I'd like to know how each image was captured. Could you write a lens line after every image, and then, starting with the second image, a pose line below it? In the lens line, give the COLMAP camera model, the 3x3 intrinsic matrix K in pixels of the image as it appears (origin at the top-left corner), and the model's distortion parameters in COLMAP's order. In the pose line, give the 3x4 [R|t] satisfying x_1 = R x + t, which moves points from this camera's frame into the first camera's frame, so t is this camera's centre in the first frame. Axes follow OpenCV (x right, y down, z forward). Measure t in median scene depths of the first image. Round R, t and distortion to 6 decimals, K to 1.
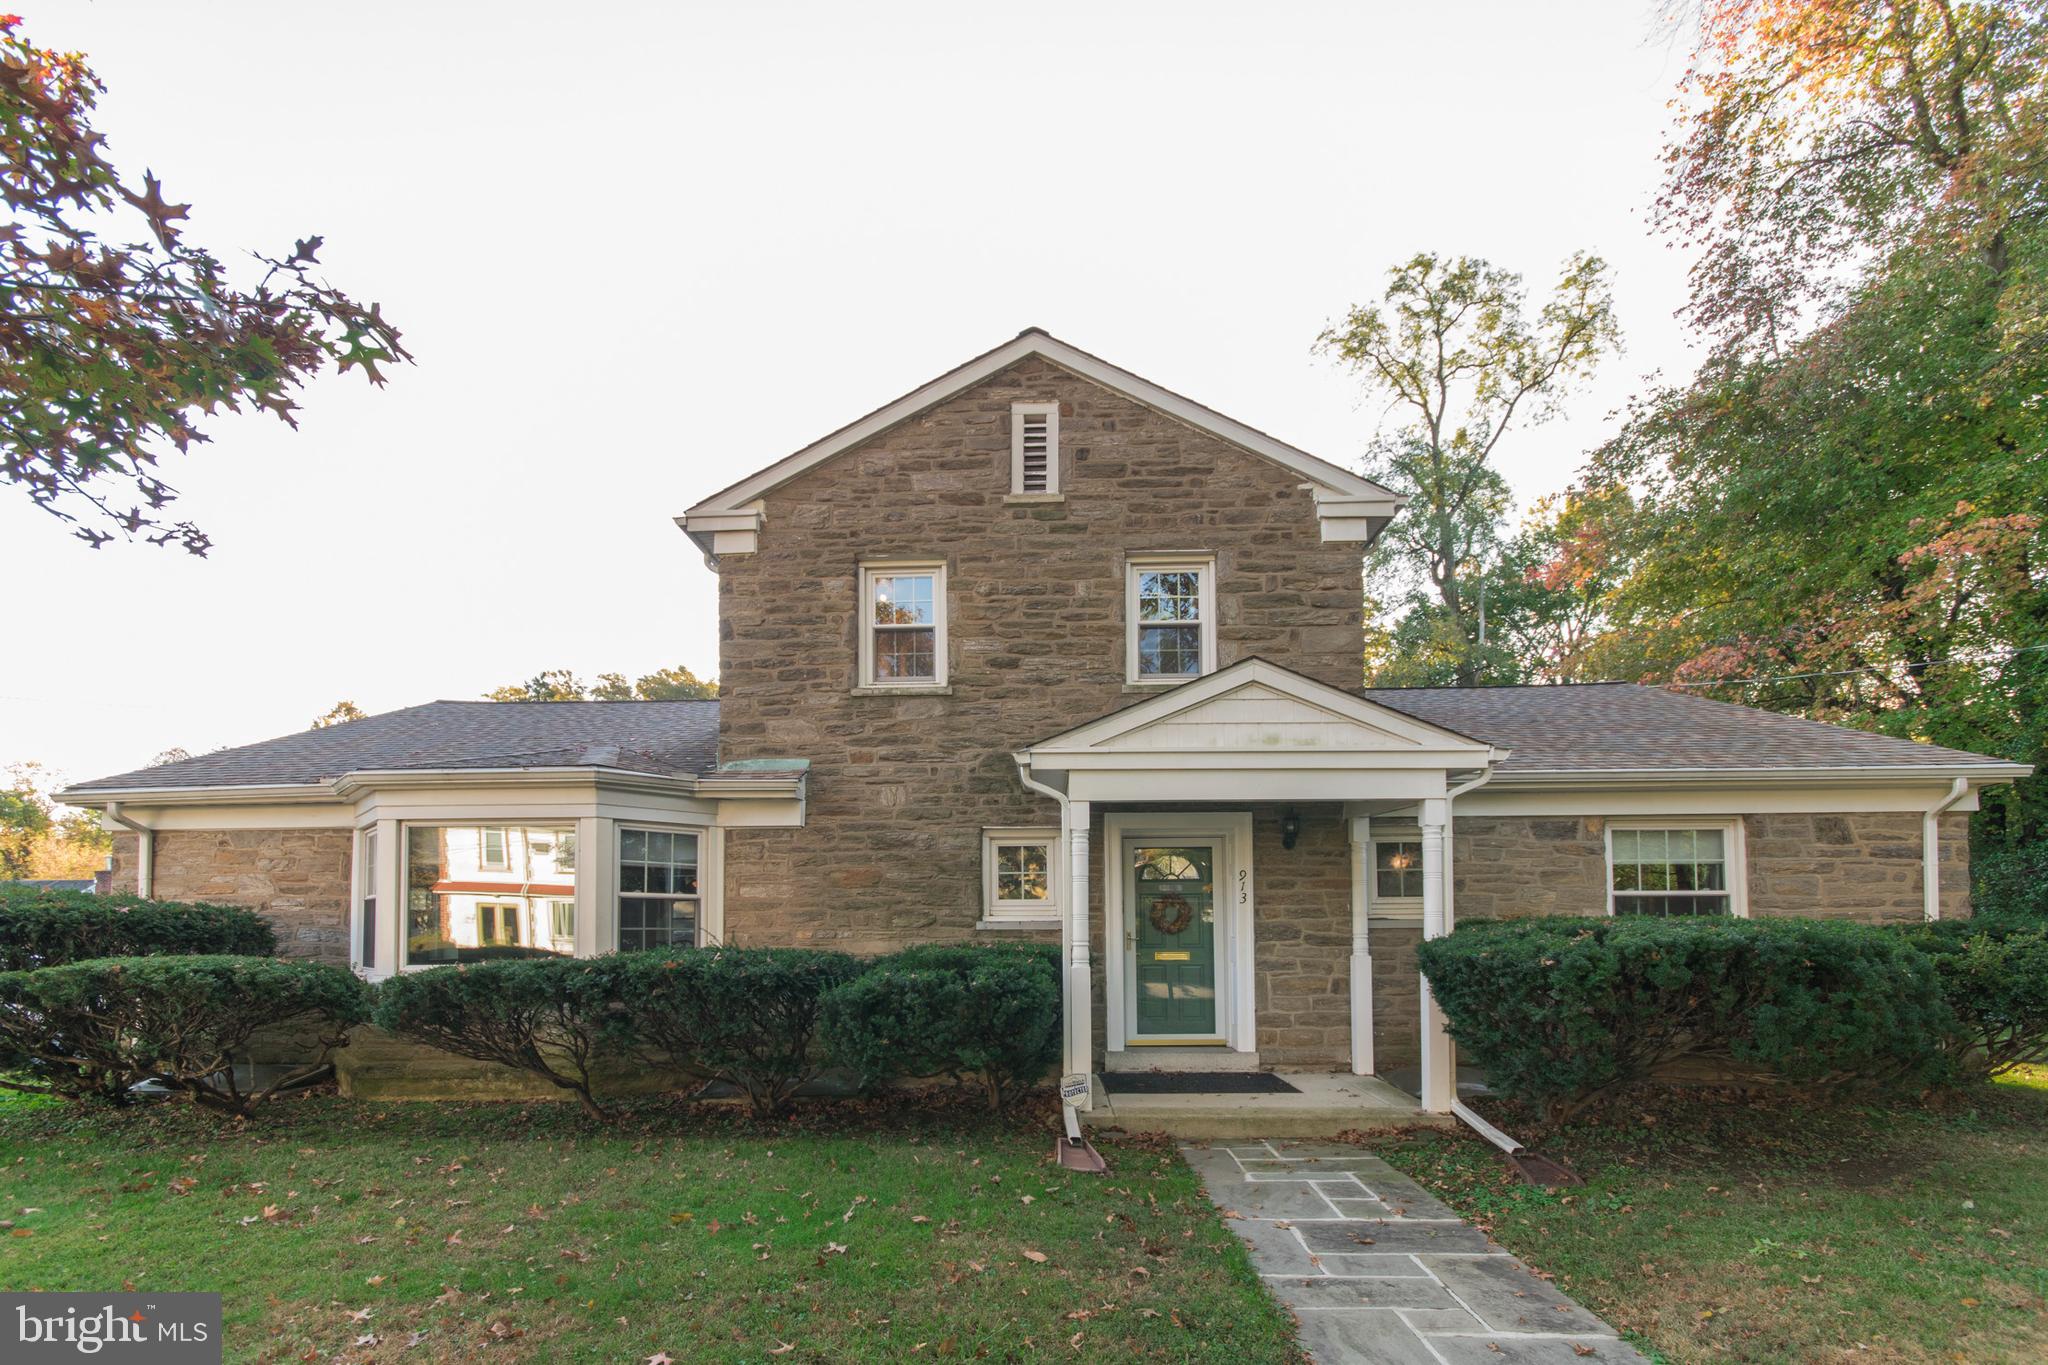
lens RADIAL K [[945.5, 0, 1092.8], [0, 945.5, 749.6], [0, 0, 1]] dist [-0.001015, 0.000152]
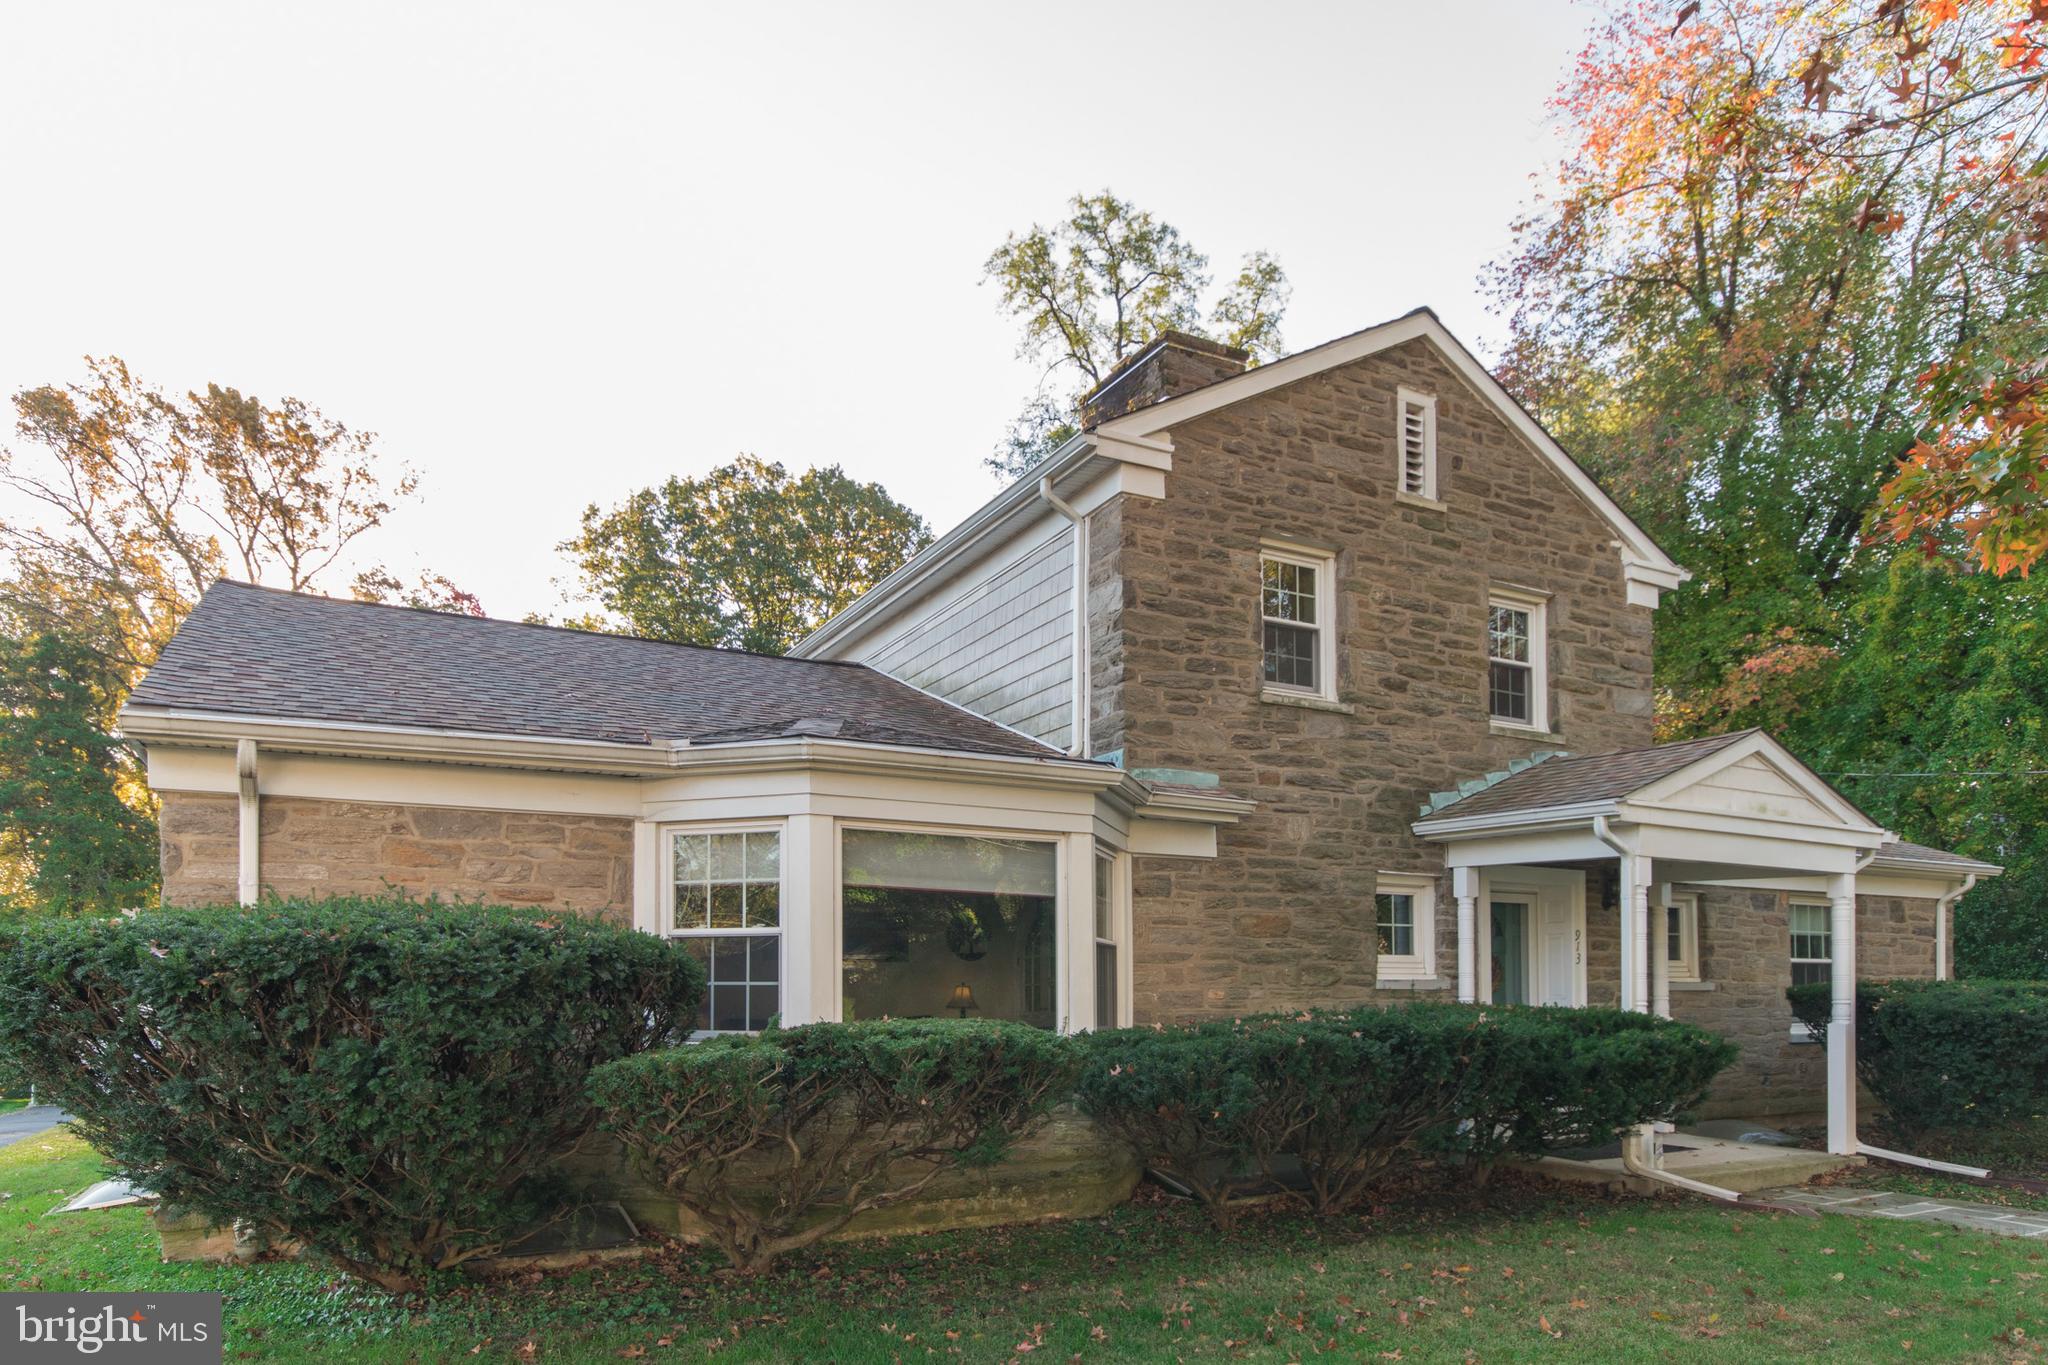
lens RADIAL K [[1264.7, 0, 1022.8], [0, 1264.7, 767.7], [0, 0, 1]] dist [0.001534, 0.001978]
pose [[0.861725, 0.093500, 0.498686, -0.962346], [-0.099136, 0.994957, -0.015240, 0.036628], [-0.497597, -0.036305, 0.866648, 0.155029]]
